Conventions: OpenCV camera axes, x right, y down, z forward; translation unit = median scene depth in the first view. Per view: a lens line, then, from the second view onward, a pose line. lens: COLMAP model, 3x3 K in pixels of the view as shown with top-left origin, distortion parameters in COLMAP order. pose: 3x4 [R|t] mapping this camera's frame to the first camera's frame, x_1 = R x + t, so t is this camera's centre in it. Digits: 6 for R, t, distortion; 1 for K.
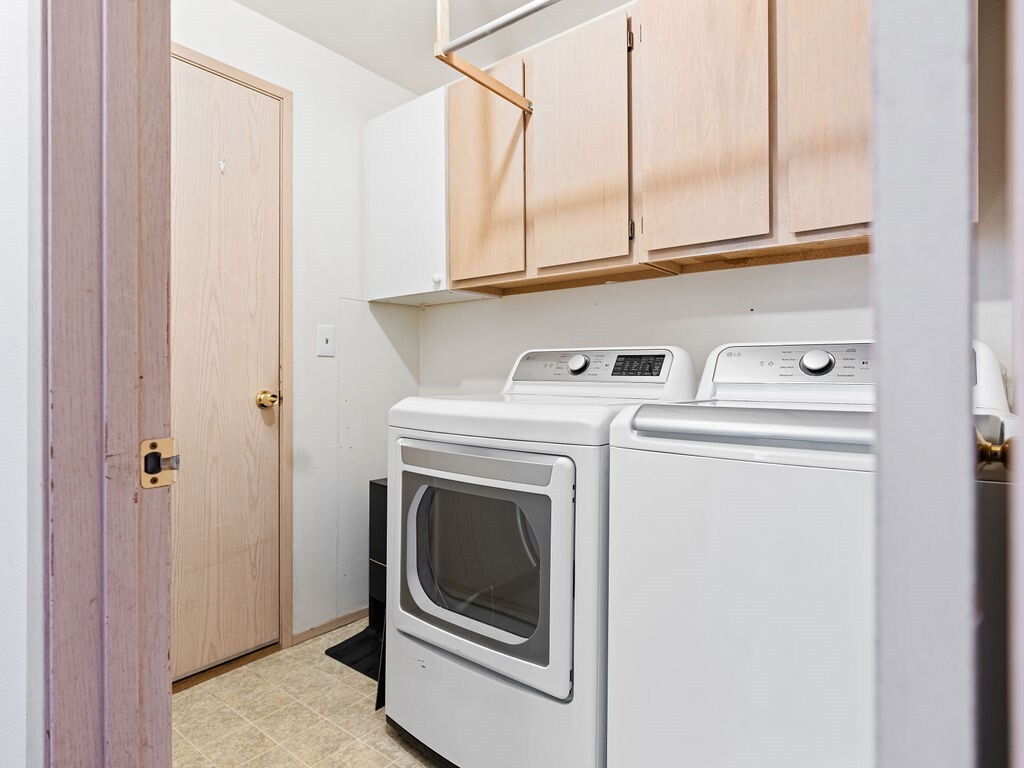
lens RADIAL K [[562.4, 0, 510.7], [0, 562.4, 377.6], [0, 0, 1]] dist [-0.002153, -0.000155]
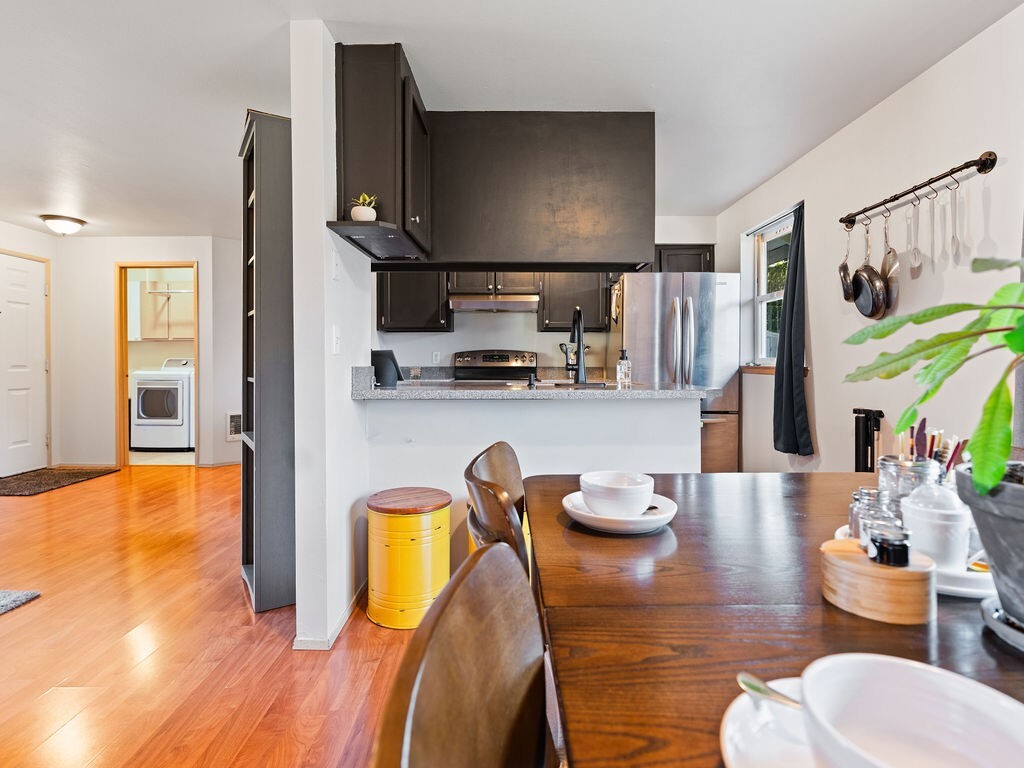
lens RADIAL K [[518.2, 0, 506.5], [0, 518.2, 364.7], [0, 0, 1]] dist [-0.009493, 0.001387]
pose [[0.787137, -0.003497, 0.616768, -0.386059], [0.004451, 0.999990, -0.000011, 0.001996], [-0.616762, 0.002754, 0.787145, -3.723731]]
